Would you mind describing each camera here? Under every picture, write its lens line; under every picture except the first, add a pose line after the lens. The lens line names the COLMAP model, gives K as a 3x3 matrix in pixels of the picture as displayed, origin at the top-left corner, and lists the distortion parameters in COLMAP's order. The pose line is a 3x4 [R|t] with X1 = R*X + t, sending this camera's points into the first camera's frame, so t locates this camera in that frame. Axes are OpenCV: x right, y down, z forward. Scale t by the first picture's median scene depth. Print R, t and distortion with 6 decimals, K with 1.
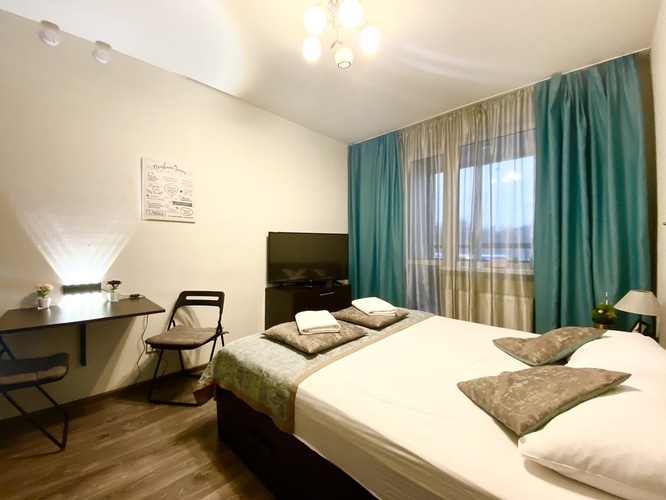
lens RADIAL K [[269.5, 0, 333.0], [0, 269.5, 250.0], [0, 0, 1]] dist [-0.001095, -0.000096]
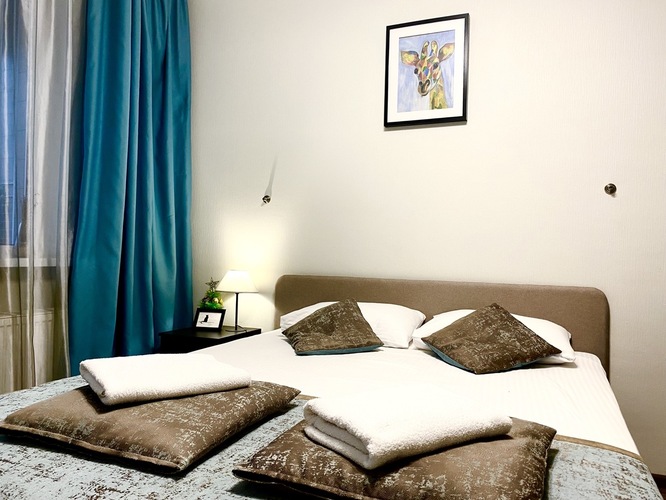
lens RADIAL K [[510.4, 0, 333.9], [0, 510.4, 241.0], [0, 0, 1]] dist [0.036771, 0.002317]
pose [[-0.339987, 0.001239, 0.940429, -0.412814], [-0.018428, 0.999798, -0.007980, 0.049202], [-0.940250, -0.020043, -0.339896, 0.900526]]
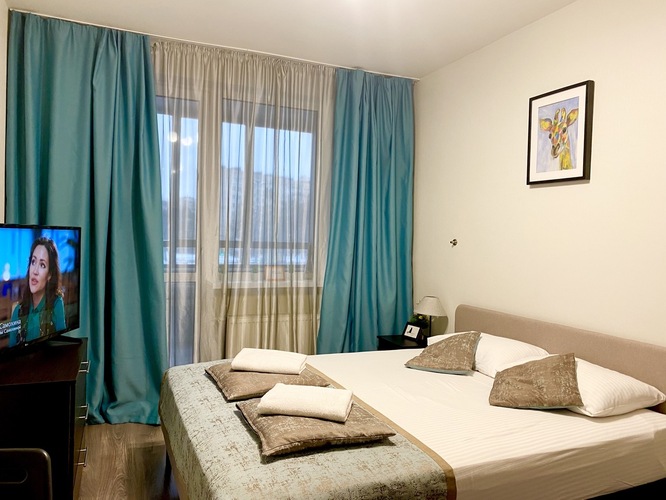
lens RADIAL K [[510.4, 0, 333.9], [0, 510.4, 241.0], [0, 0, 1]] dist [0.036771, 0.002317]
pose [[0.402781, -0.013402, 0.915198, -0.782127], [-0.019700, 0.999534, 0.023306, -0.093603], [-0.915084, -0.027417, 0.402329, 0.340041]]
